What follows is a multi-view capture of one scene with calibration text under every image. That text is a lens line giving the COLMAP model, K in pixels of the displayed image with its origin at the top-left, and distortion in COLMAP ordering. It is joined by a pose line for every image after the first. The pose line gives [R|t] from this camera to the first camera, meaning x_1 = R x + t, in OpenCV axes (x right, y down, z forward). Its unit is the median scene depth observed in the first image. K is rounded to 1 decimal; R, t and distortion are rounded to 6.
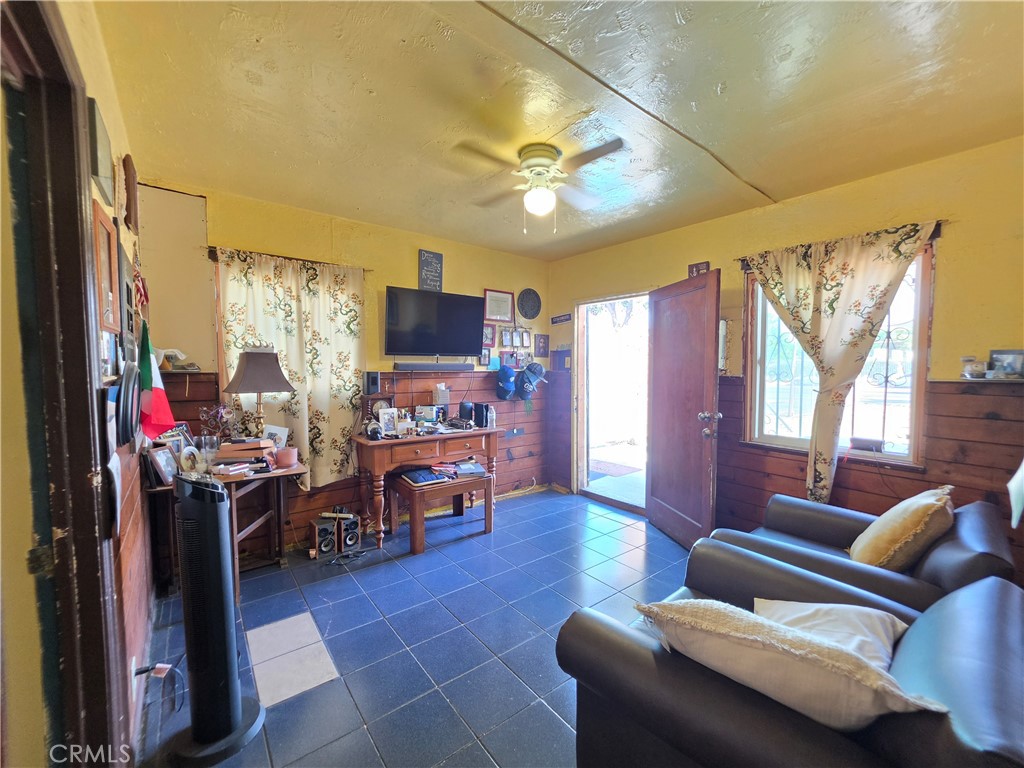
lens RADIAL K [[412.3, 0, 509.5], [0, 412.3, 384.7], [0, 0, 1]] dist [-0.006170, 0.001121]
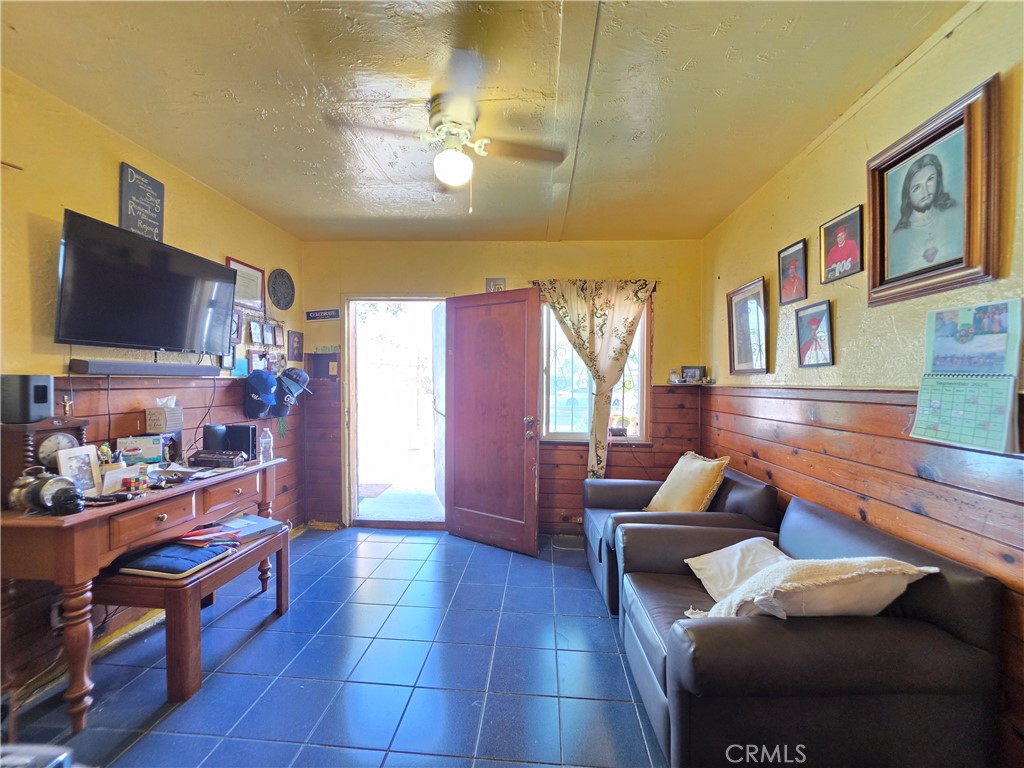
lens RADIAL K [[412.3, 0, 511.5], [0, 412.3, 386.4], [0, 0, 1]] dist [-0.006170, 0.001121]
pose [[0.669980, -0.005707, 0.742357, -0.306958], [0.024314, 0.999603, -0.014259, 0.002406], [-0.741981, 0.027603, 0.669853, 0.252856]]
